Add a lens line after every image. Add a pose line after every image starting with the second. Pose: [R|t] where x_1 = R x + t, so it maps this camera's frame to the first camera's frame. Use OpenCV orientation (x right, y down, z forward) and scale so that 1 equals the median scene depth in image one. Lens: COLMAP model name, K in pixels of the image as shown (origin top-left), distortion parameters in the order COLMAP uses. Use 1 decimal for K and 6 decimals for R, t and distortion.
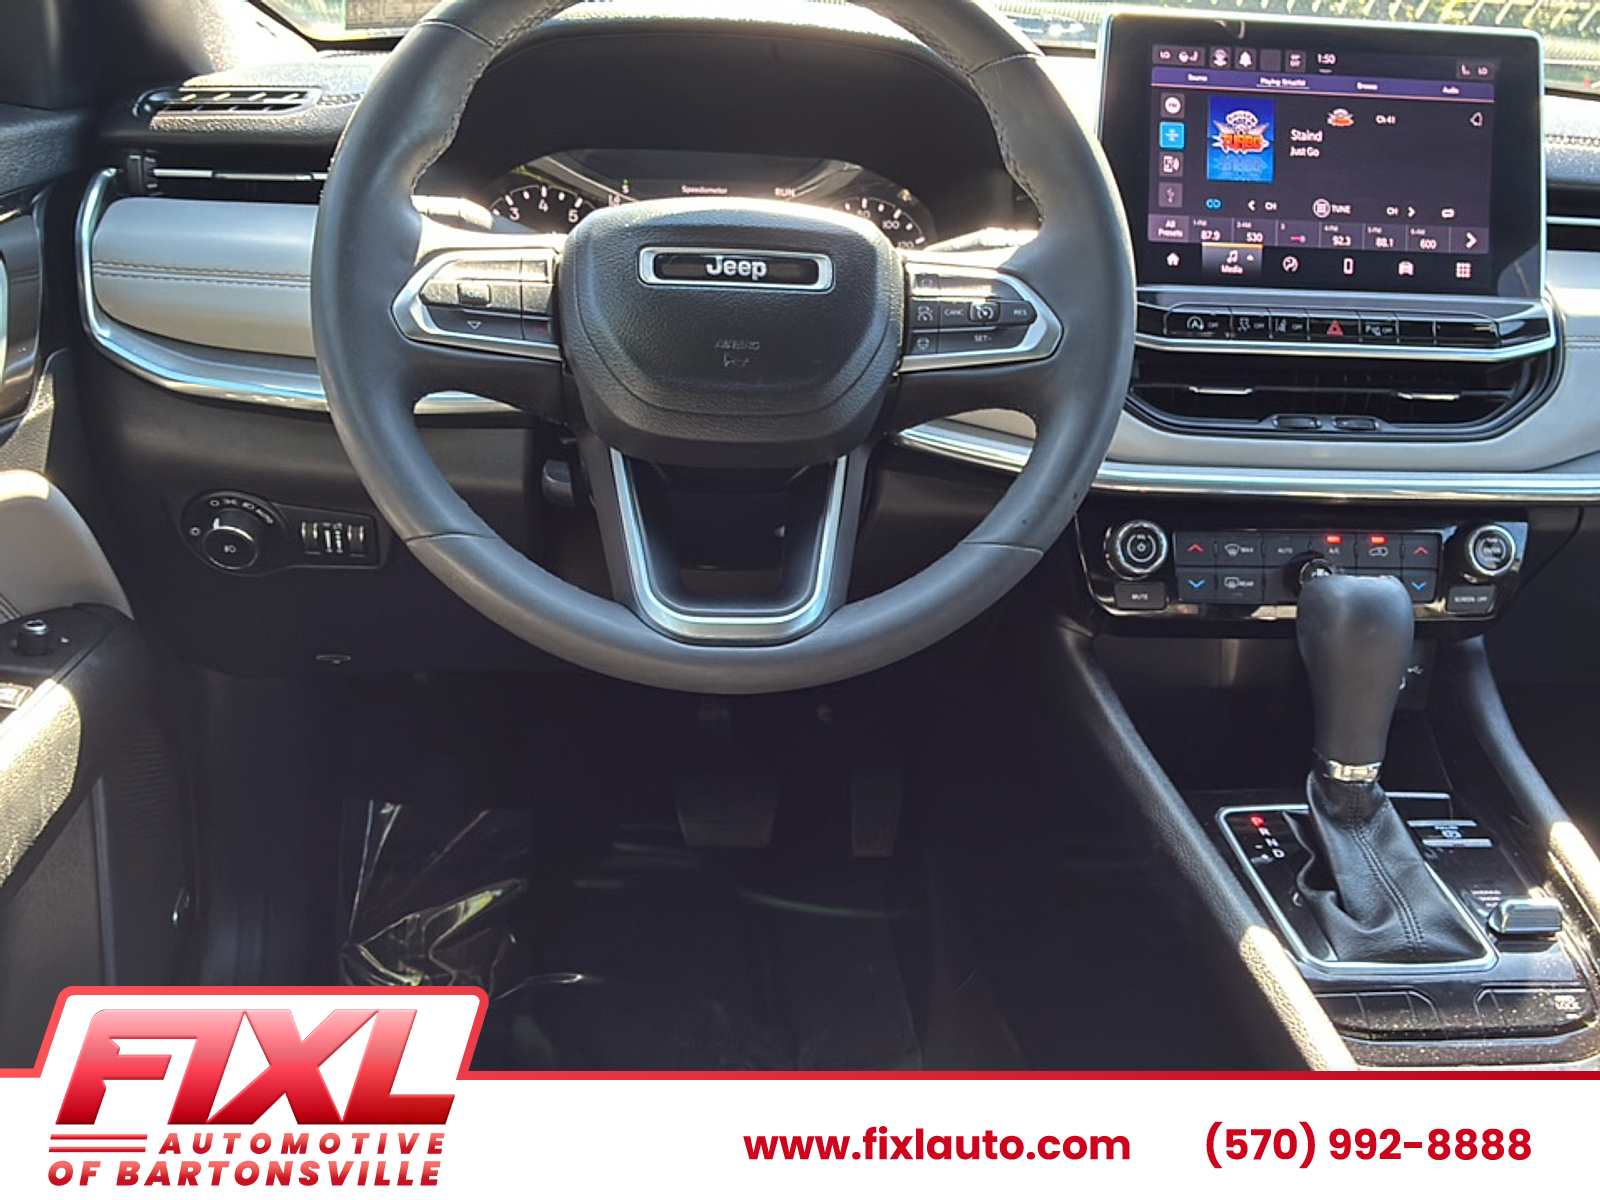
lens RADIAL K [[1654.2, 0, 821.4], [0, 1654.2, 581.2], [0, 0, 1]] dist [0.023145, 0.000000]
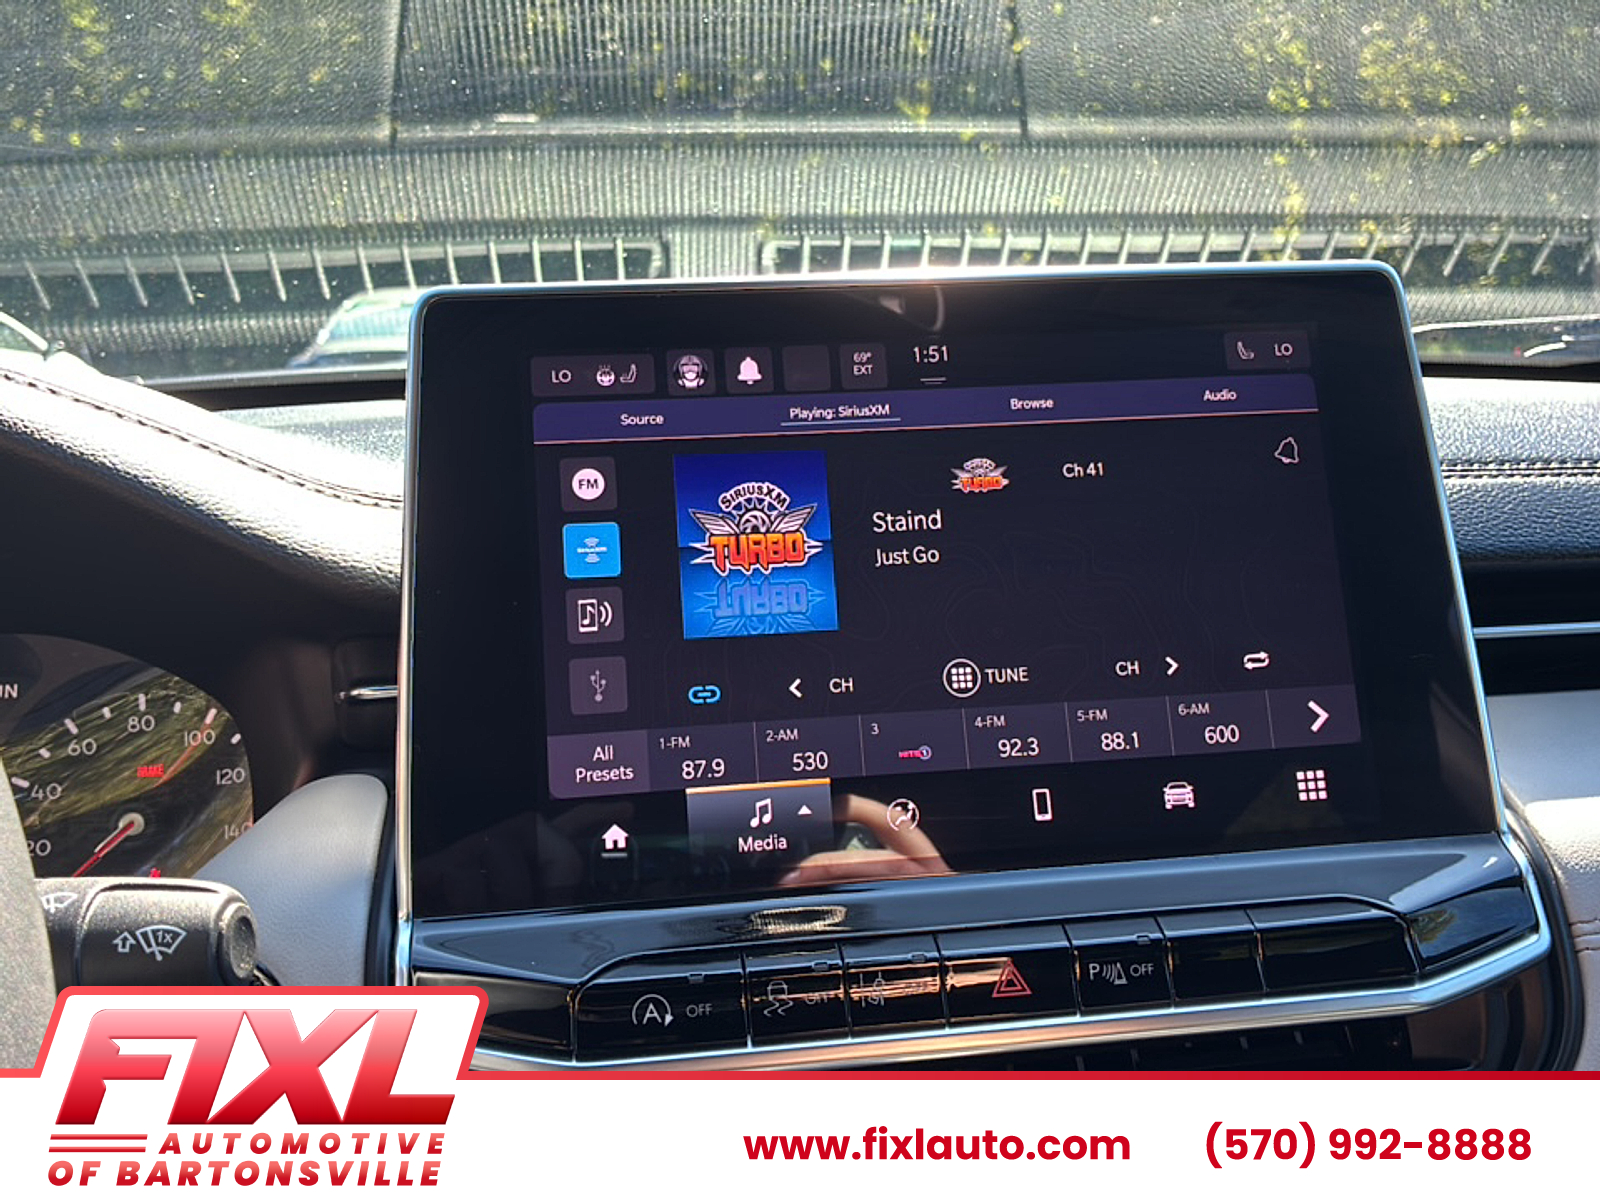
lens RADIAL K [[1654.2, 0, 814.6], [0, 1654.2, 542.4], [0, 0, 1]] dist [0.023145, 0.000000]
pose [[0.995796, -0.091338, 0.006943, 0.264515], [0.090742, 0.973262, -0.211012, -0.172363], [0.012516, 0.210755, 0.977459, 0.570808]]
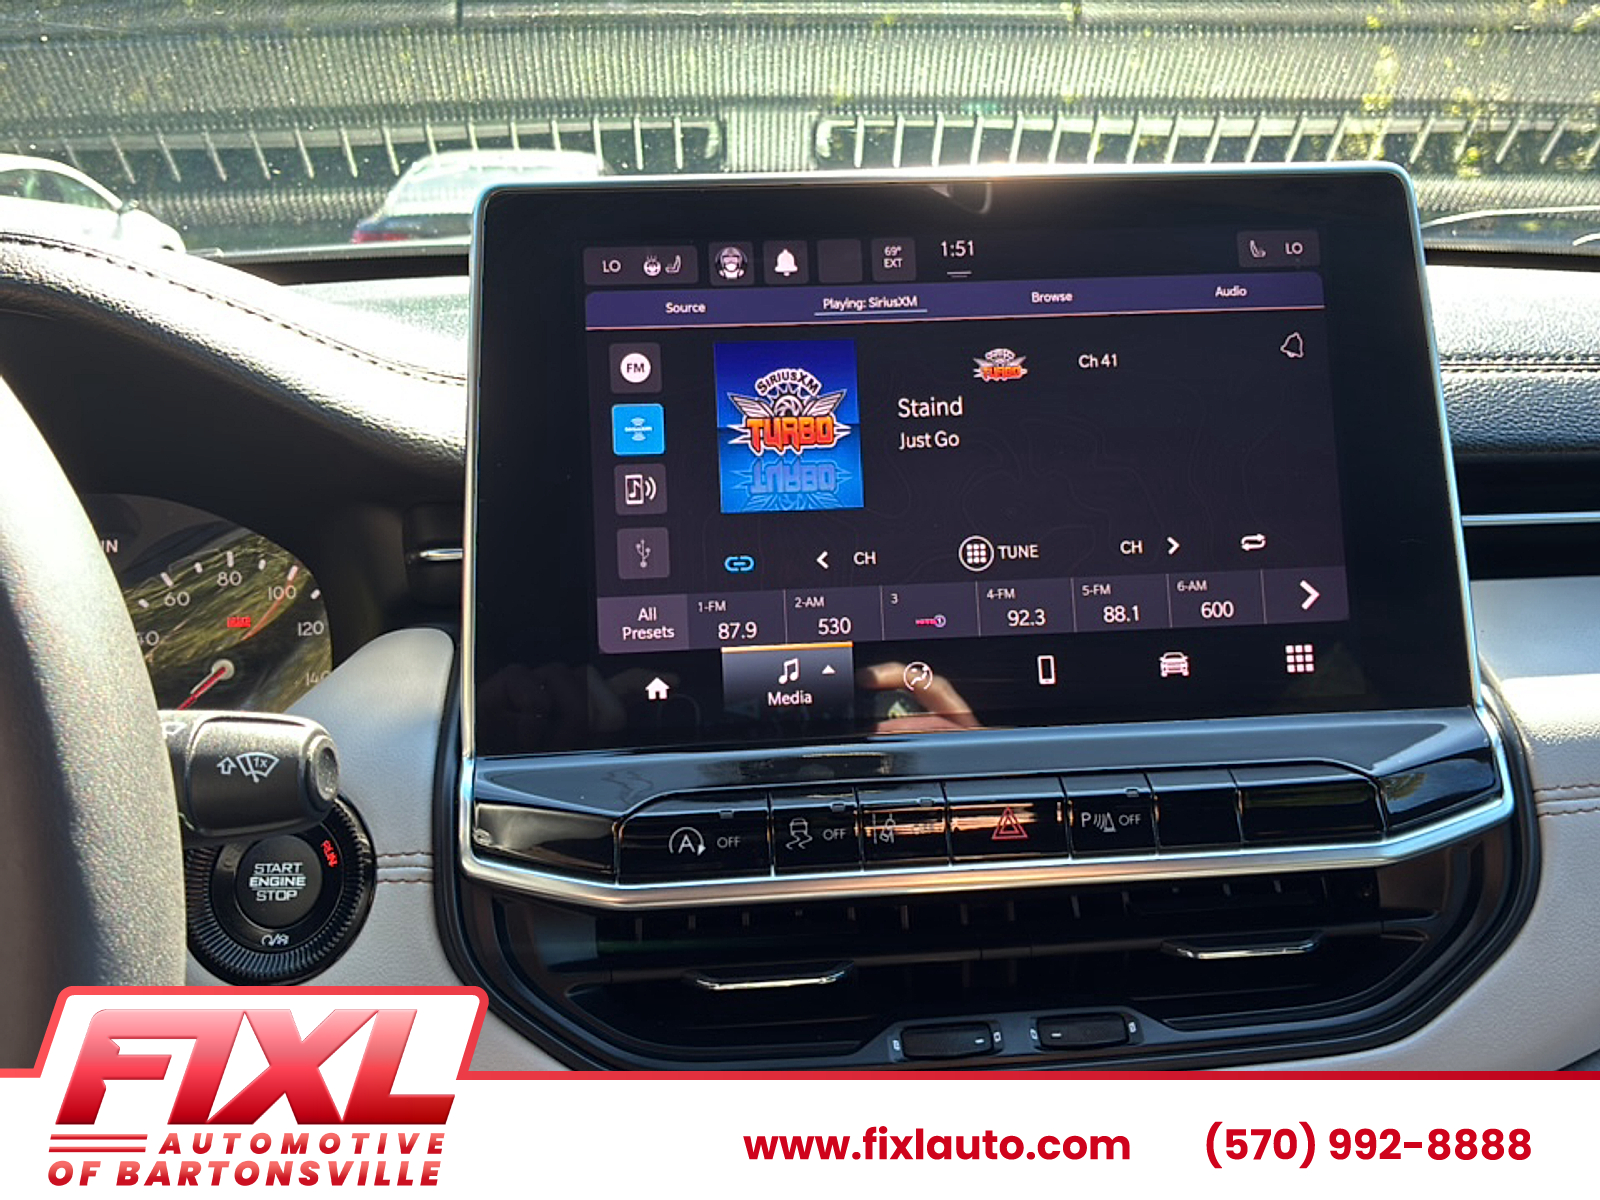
lens RADIAL K [[1654.2, 0, 809.0], [0, 1654.2, 562.1], [0, 0, 1]] dist [0.023145, 0.000000]
pose [[0.996583, -0.070553, -0.042948, 0.275267], [0.064662, 0.989947, -0.125789, -0.167153], [0.051391, 0.122582, 0.991127, 0.534091]]
